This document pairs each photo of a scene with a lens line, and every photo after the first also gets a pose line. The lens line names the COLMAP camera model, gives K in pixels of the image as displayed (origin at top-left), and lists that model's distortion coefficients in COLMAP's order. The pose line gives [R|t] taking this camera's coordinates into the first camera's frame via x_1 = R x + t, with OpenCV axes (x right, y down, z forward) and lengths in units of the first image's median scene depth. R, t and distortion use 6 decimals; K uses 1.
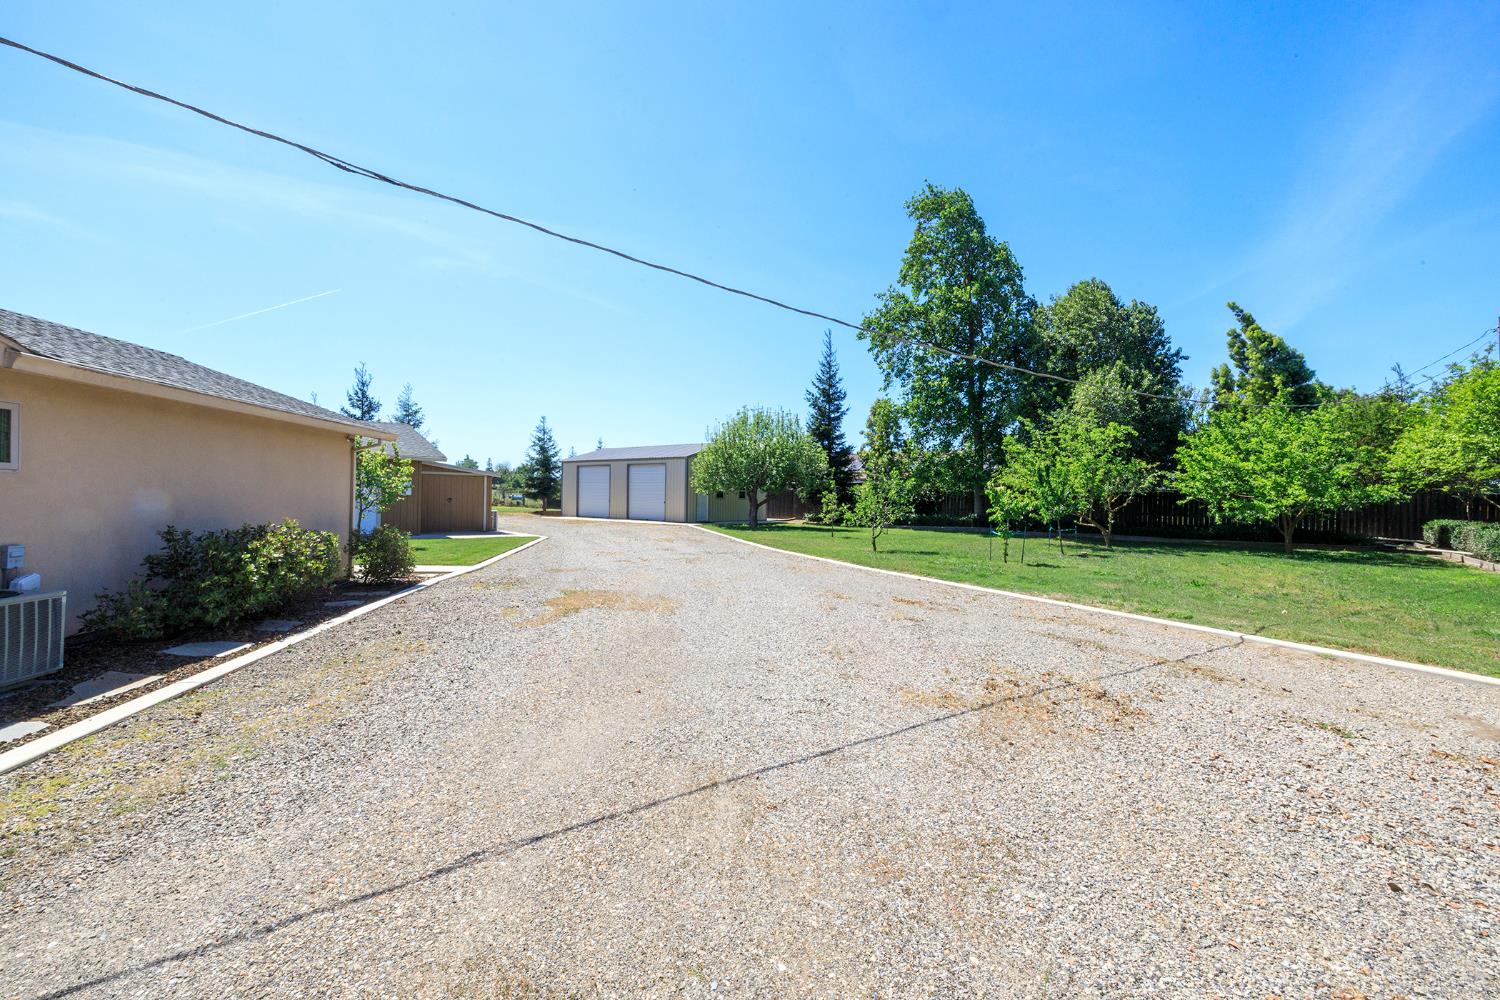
lens RADIAL K [[618.8, 0, 750.0], [0, 618.8, 500.0], [0, 0, 1]] dist [-0.003233, -0.000200]
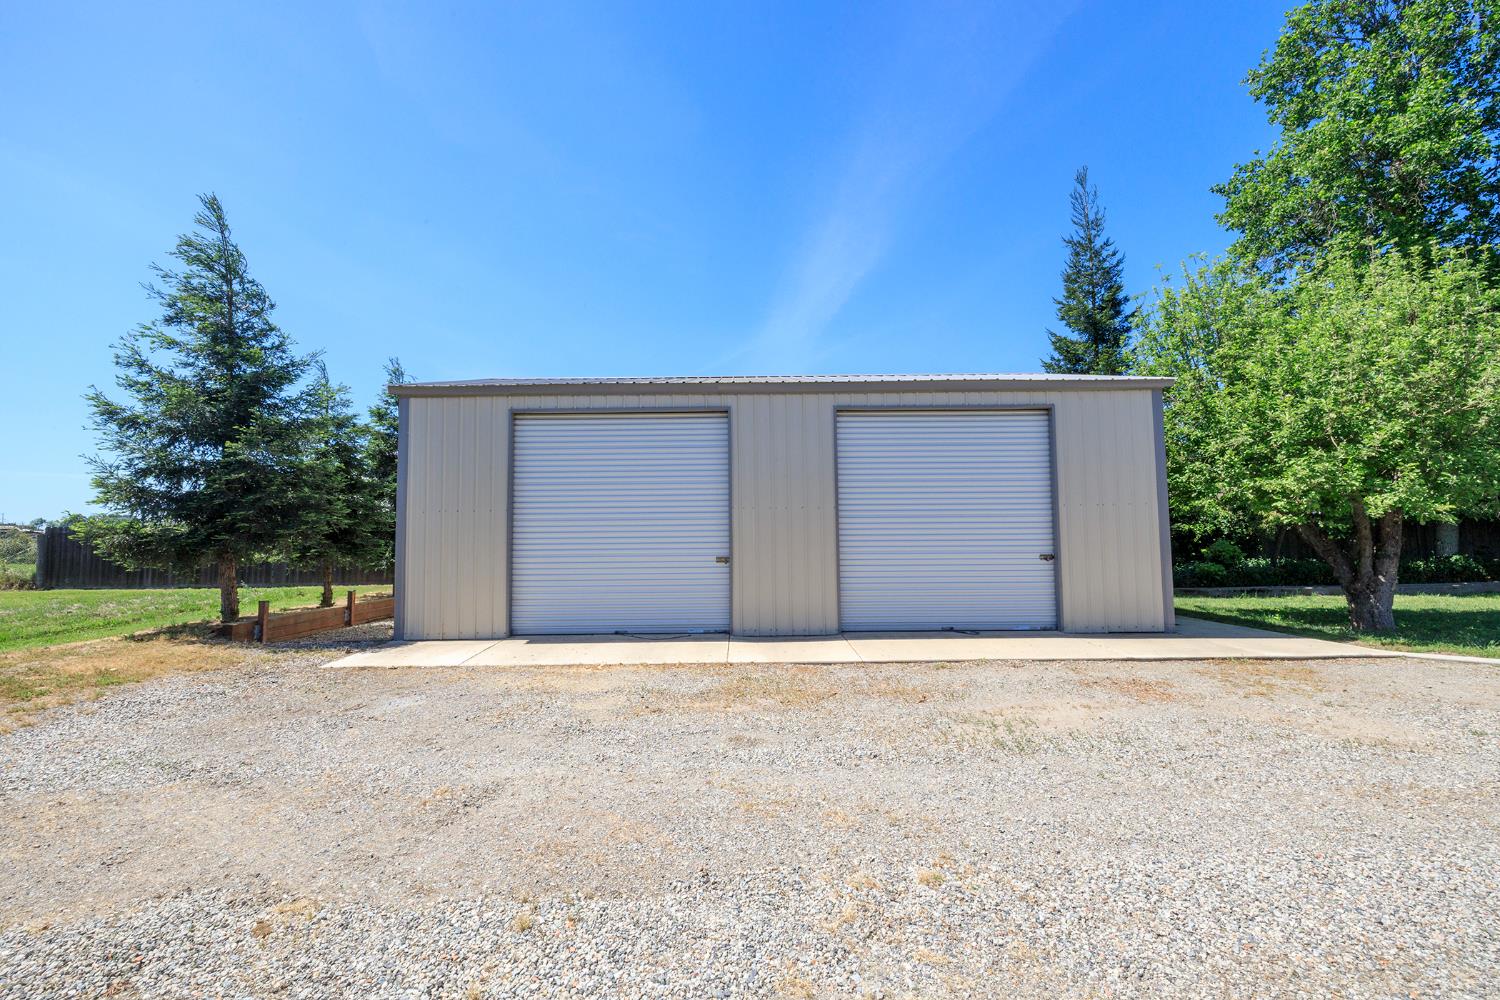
lens RADIAL K [[618.8, 0, 750.0], [0, 618.8, 500.0], [0, 0, 1]] dist [-0.003233, -0.000200]
pose [[0.794167, 0.017428, 0.607450, -0.356175], [0.023832, 0.997927, -0.059788, -0.007374], [-0.607232, 0.061958, 0.792105, 0.794902]]
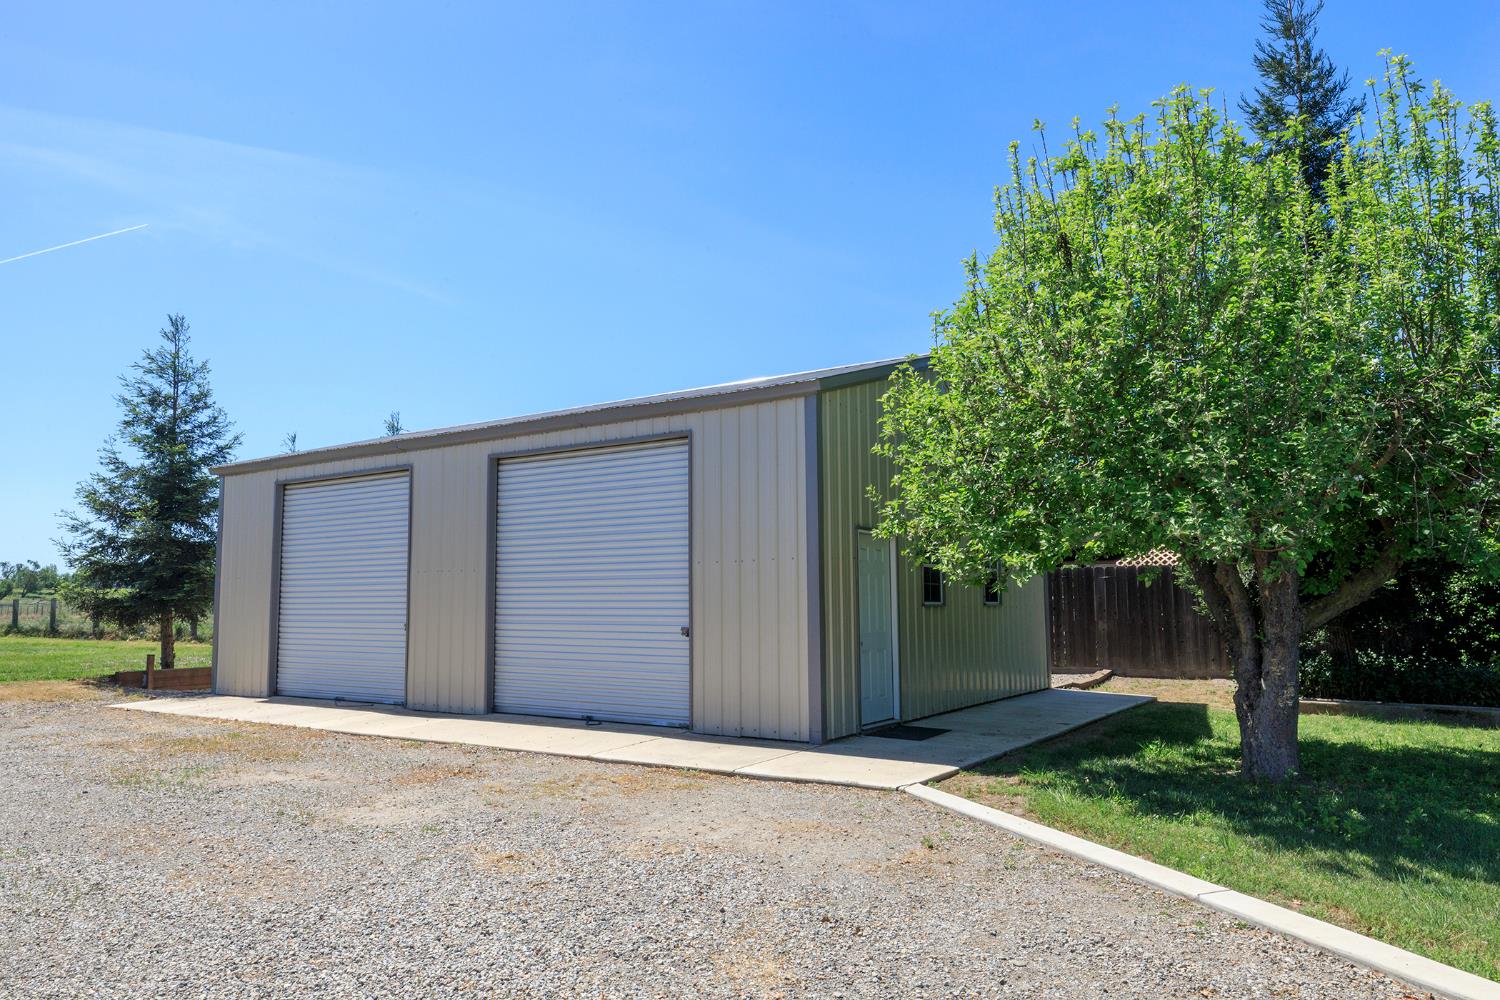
lens RADIAL K [[1019.7, 0, 750.0], [0, 1019.7, 500.0], [0, 0, 1]] dist [-0.031365, -0.000123]
pose [[0.997397, -0.012158, 0.071080, -0.128841], [0.019744, 0.994061, -0.107021, -0.003146], [-0.069356, 0.108145, 0.991713, 0.619931]]
